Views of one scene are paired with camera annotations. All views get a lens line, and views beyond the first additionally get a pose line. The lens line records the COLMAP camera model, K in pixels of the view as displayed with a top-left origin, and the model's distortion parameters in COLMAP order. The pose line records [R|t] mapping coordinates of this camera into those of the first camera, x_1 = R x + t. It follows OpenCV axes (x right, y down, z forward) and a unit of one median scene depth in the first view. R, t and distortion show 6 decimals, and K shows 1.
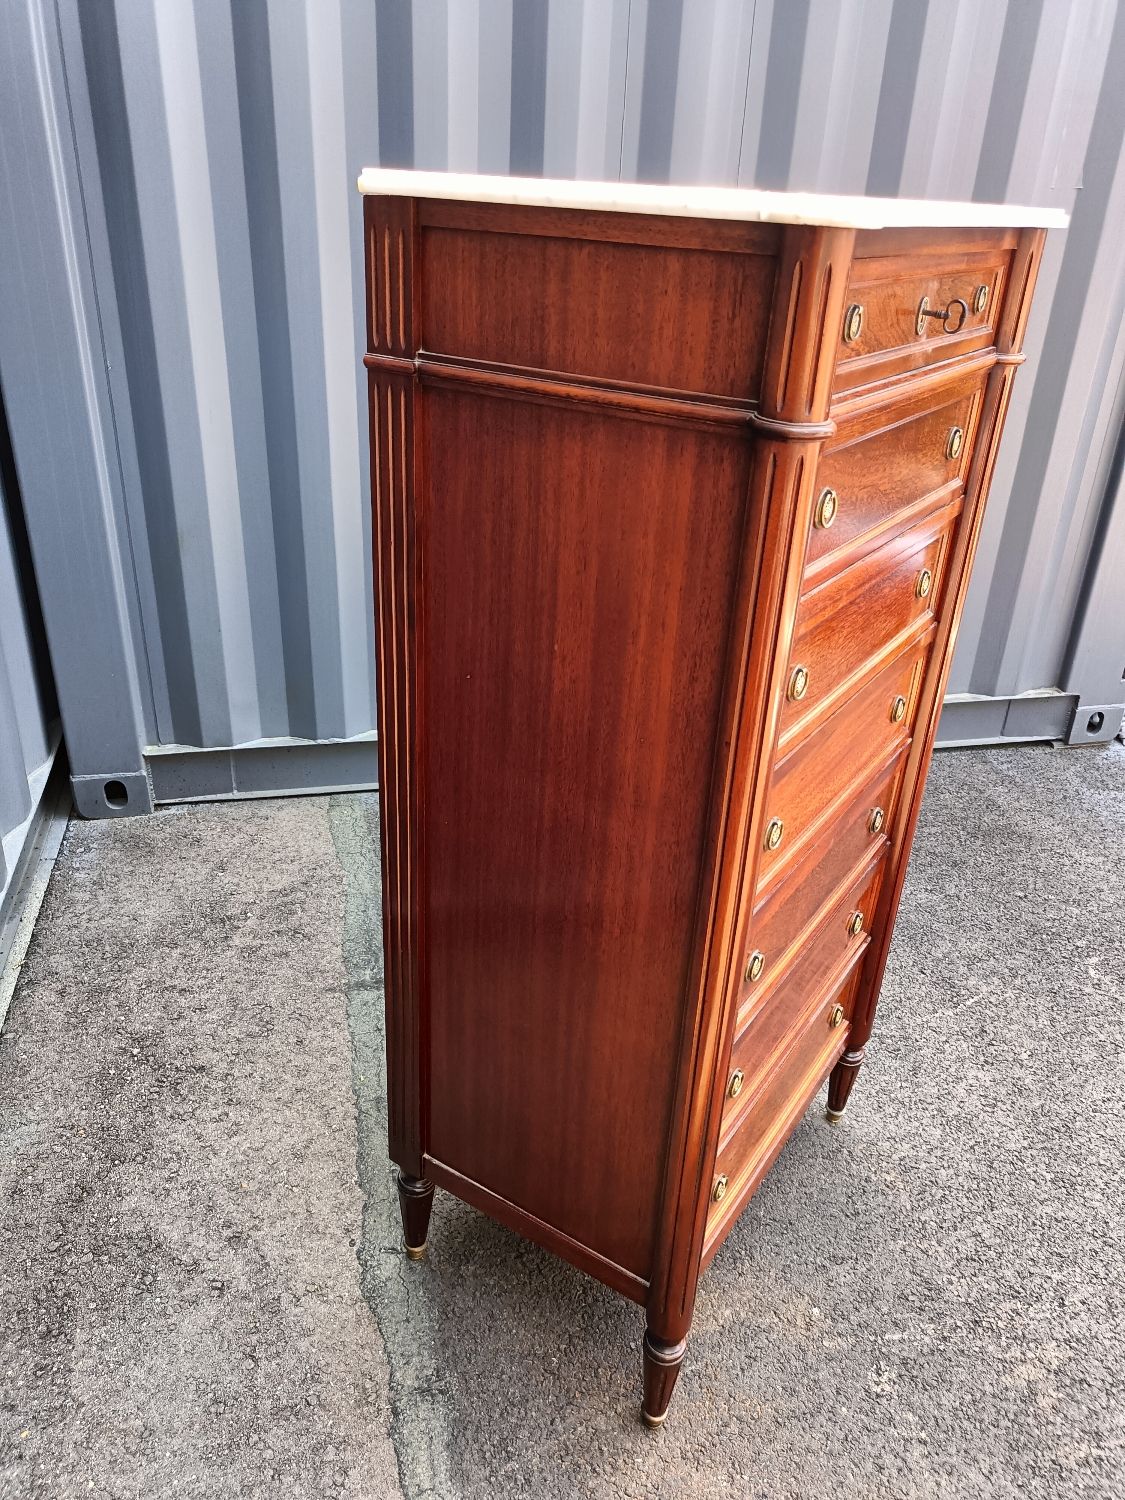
lens RADIAL K [[1118.4, 0, 553.7], [0, 1118.4, 756.0], [0, 0, 1]] dist [0.011581, -0.008770]
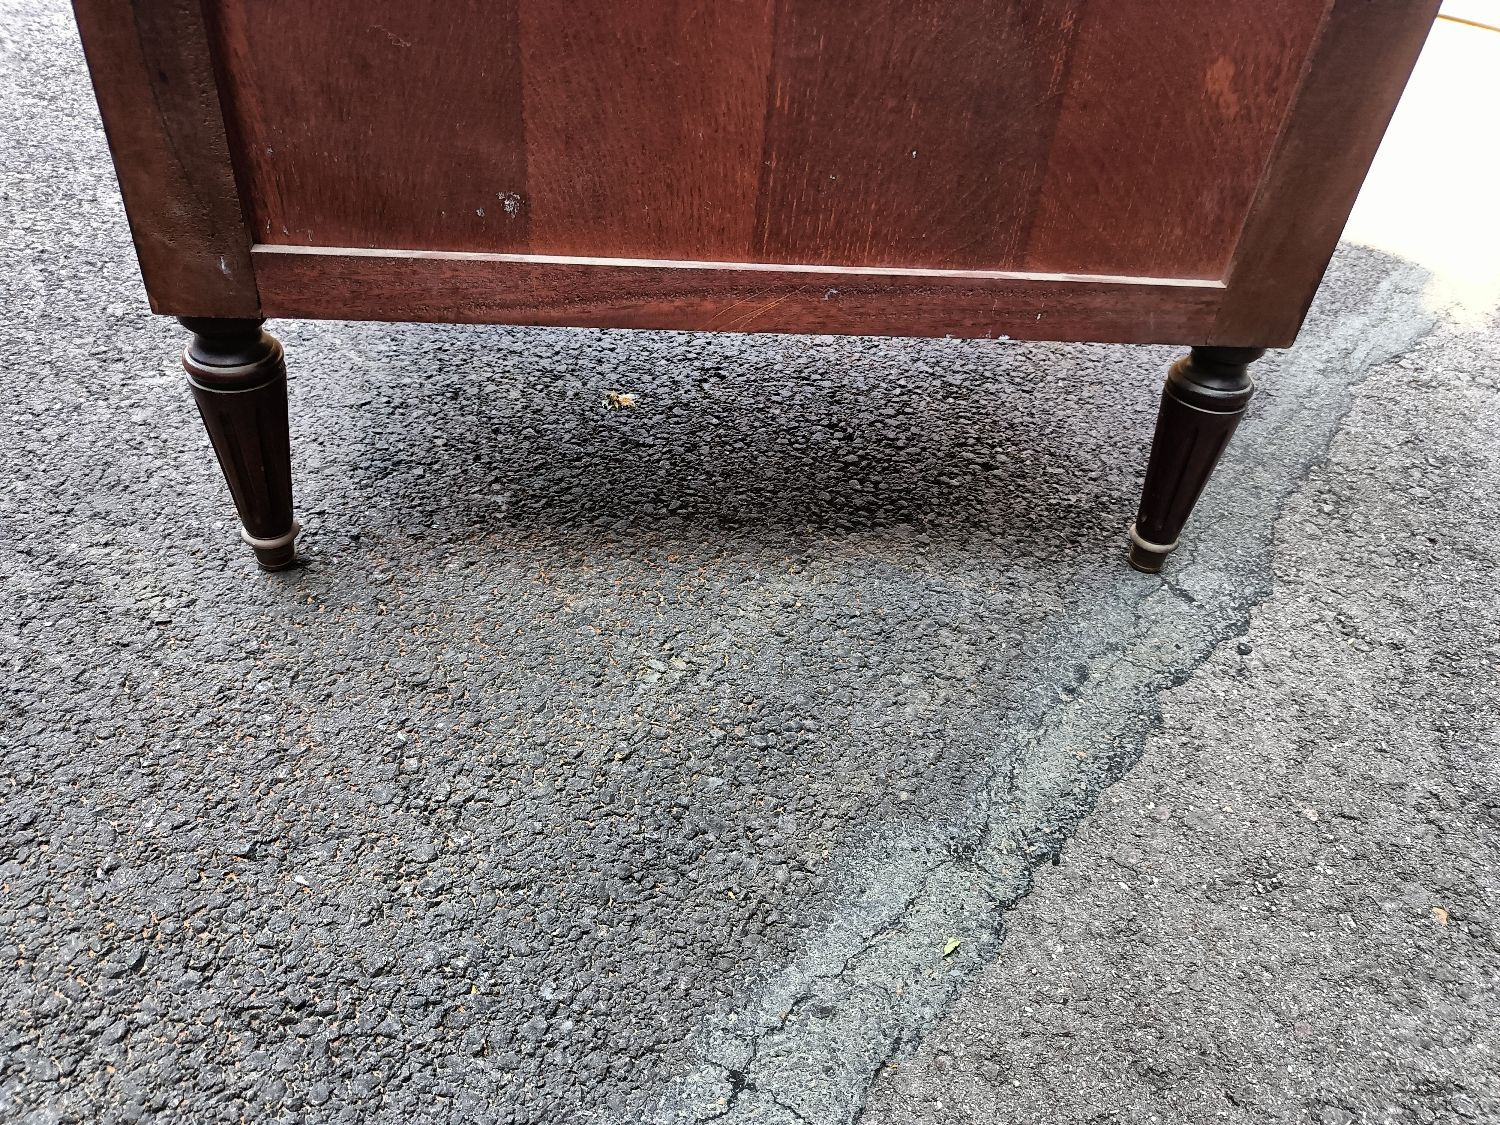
lens RADIAL K [[1130.8, 0, 752.7], [0, 1130.8, 567.3], [0, 0, 1]] dist [0.011257, -0.002992]
pose [[-0.627680, -0.567602, 0.532771, -0.309518], [0.245307, 0.505301, 0.827342, -0.019982], [-0.738811, 0.649999, -0.177931, 1.327998]]
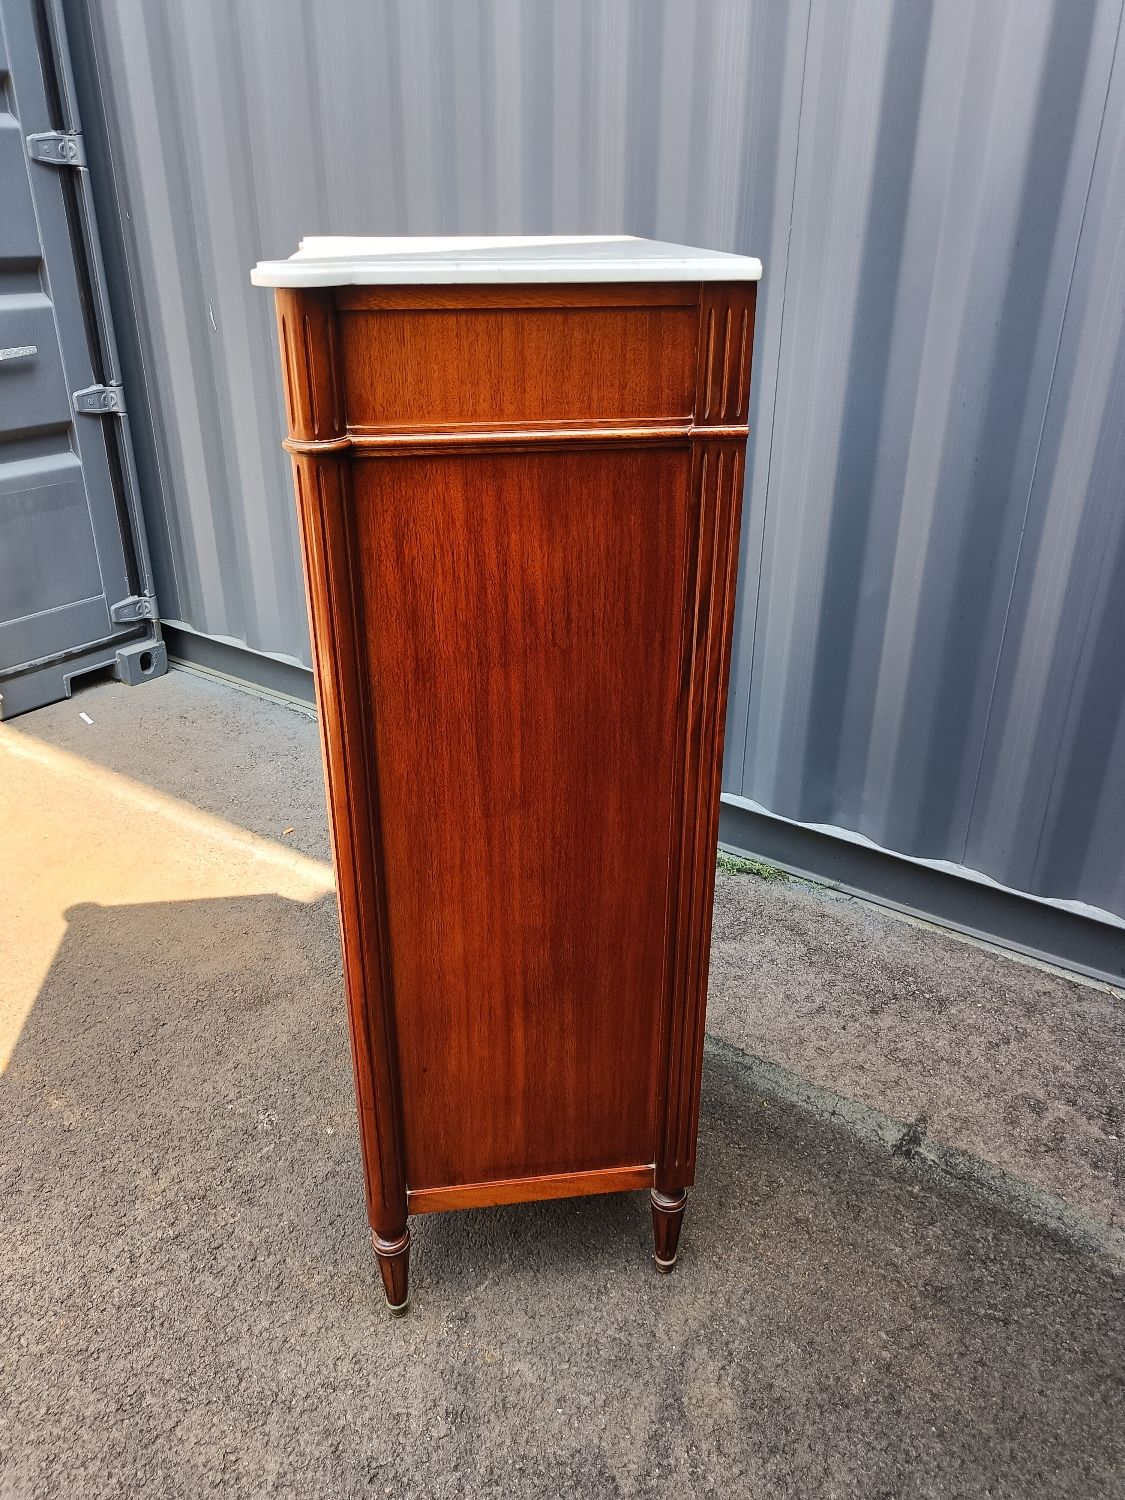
lens RADIAL K [[1125.1, 0, 565.8], [0, 1125.1, 755.3], [0, 0, 1]] dist [0.025527, -0.022394]
pose [[-0.747673, 0.248301, -0.615899, 0.738235], [-0.334039, 0.660960, 0.671975, -0.734402], [0.573936, 0.708152, -0.411240, 1.437718]]
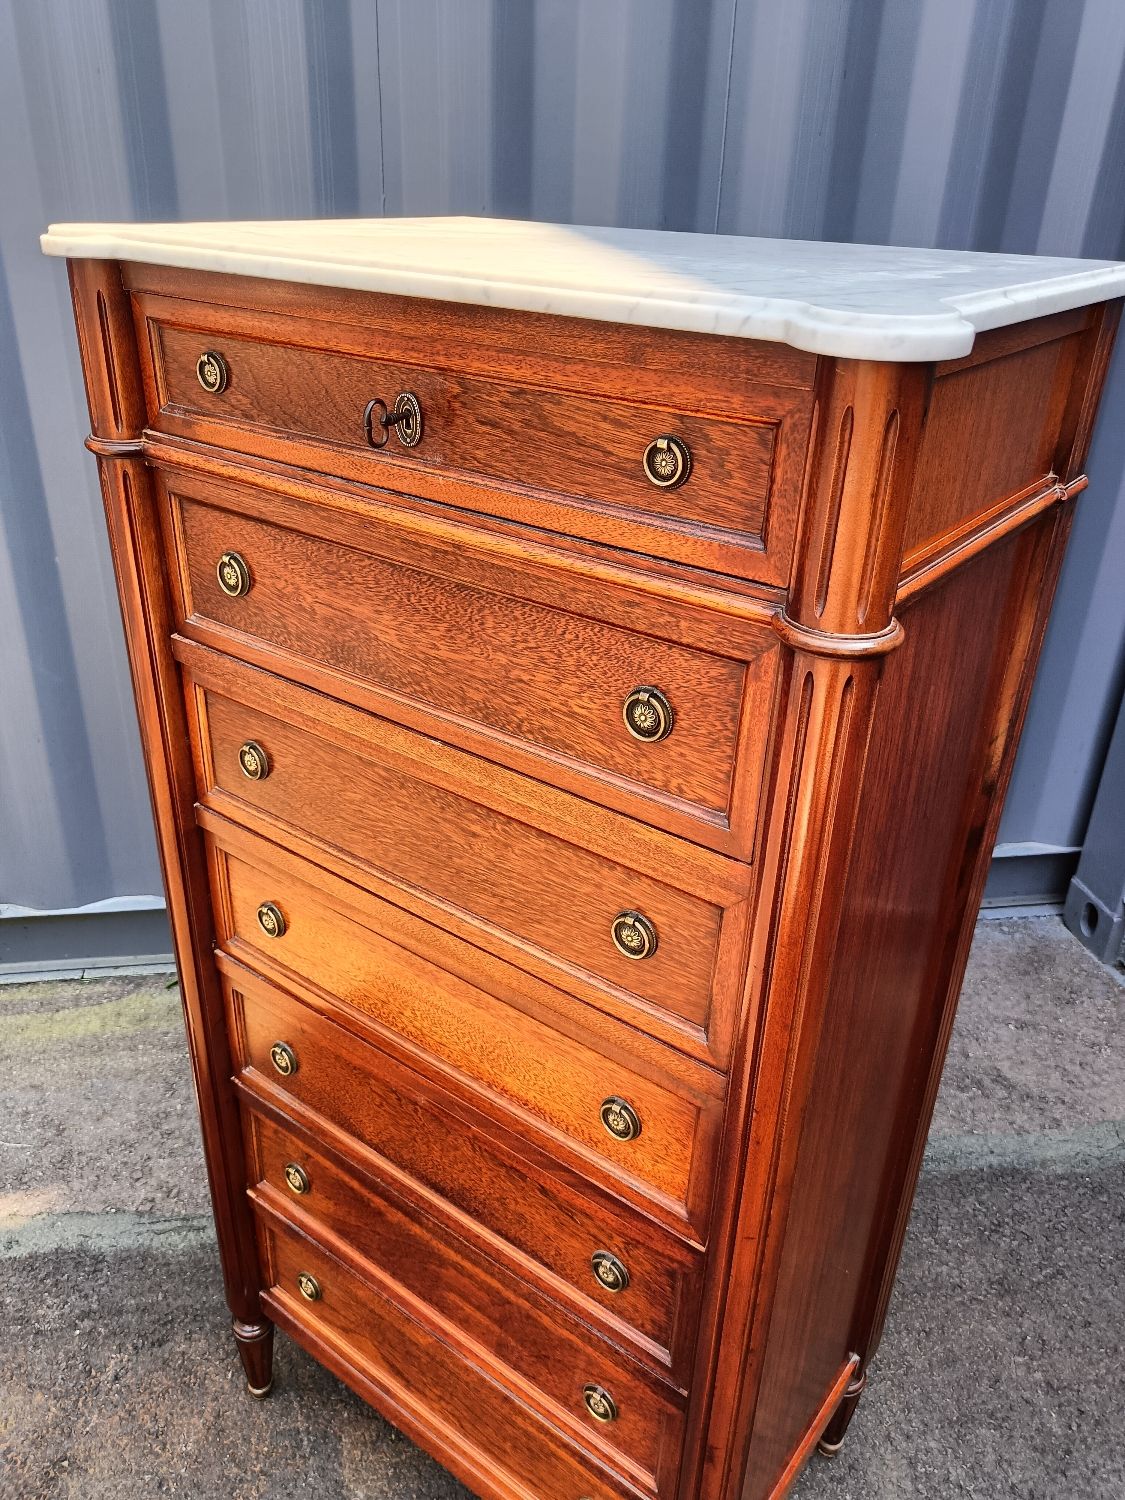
lens RADIAL K [[1148.5, 0, 553.0], [0, 1148.5, 764.6], [0, 0, 1]] dist [0.005527, 0.001567]
pose [[-0.070911, 0.414997, -0.907055, 0.757504], [-0.477549, 0.784233, 0.396137, -0.397352], [0.875739, 0.461254, 0.142571, 0.774763]]
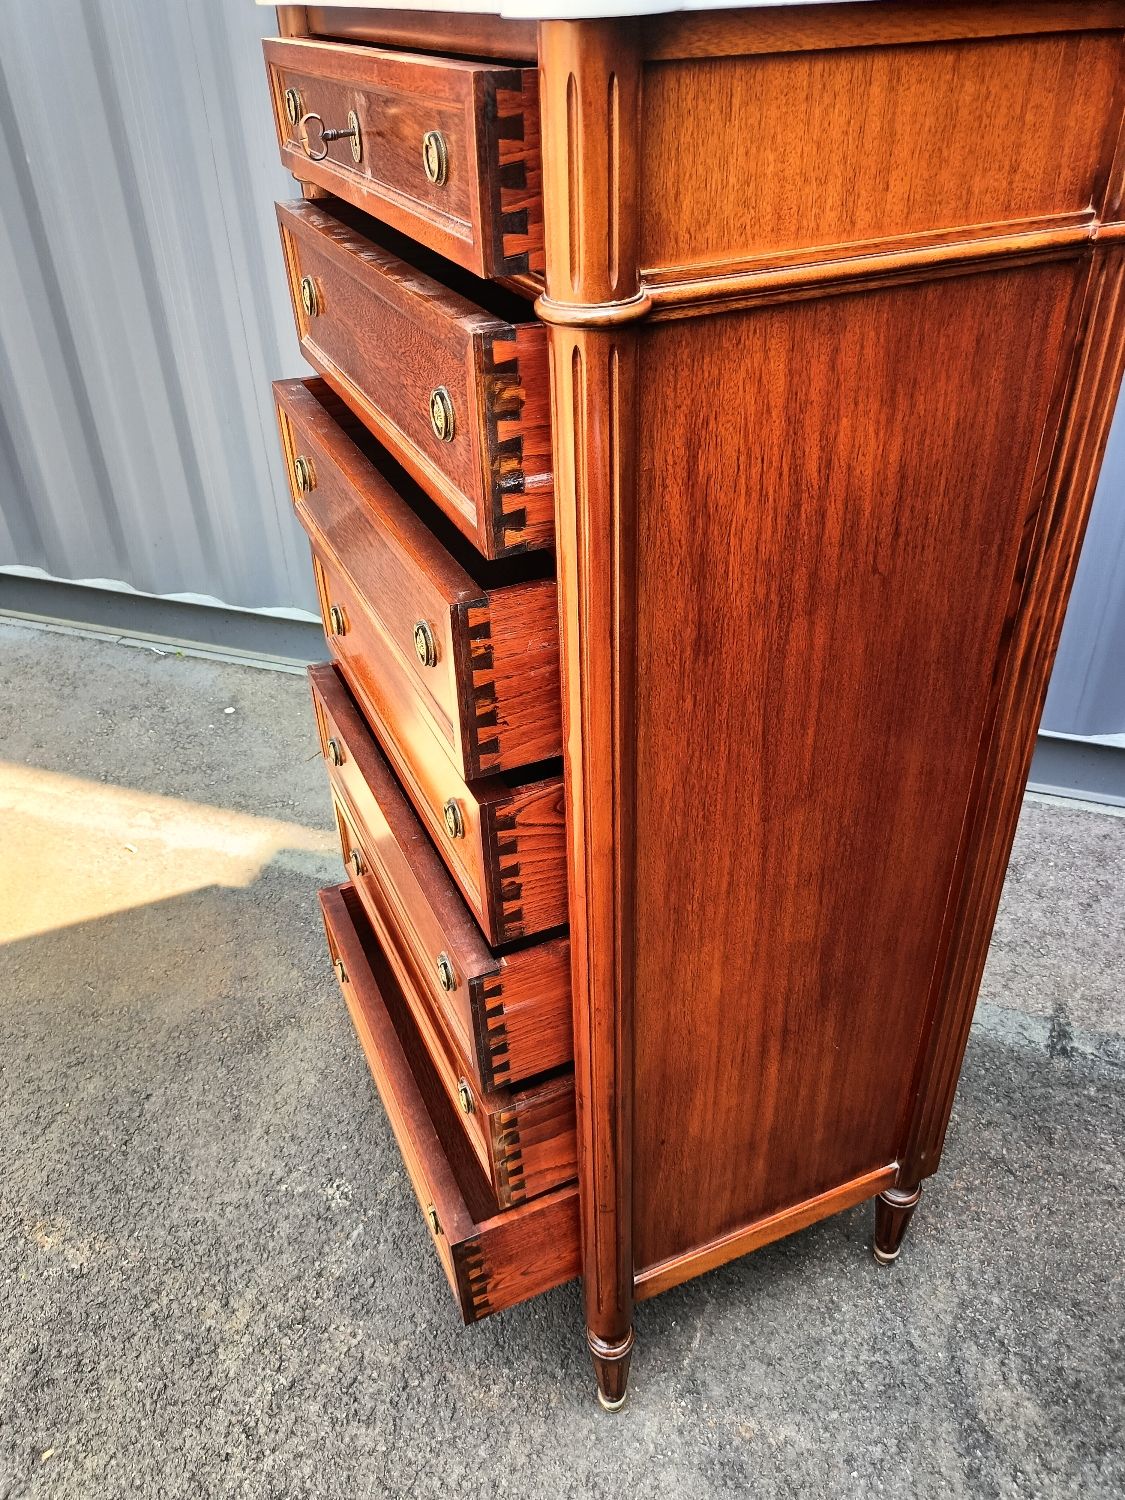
lens RADIAL K [[1149.4, 0, 568.7], [0, 1149.4, 746.5], [0, 0, 1]] dist [0.009269, -0.002079]
pose [[-0.542209, 0.440461, -0.715544, 0.757245], [-0.377498, 0.633111, 0.675770, -0.511947], [0.750670, 0.636525, -0.177005, 1.081124]]
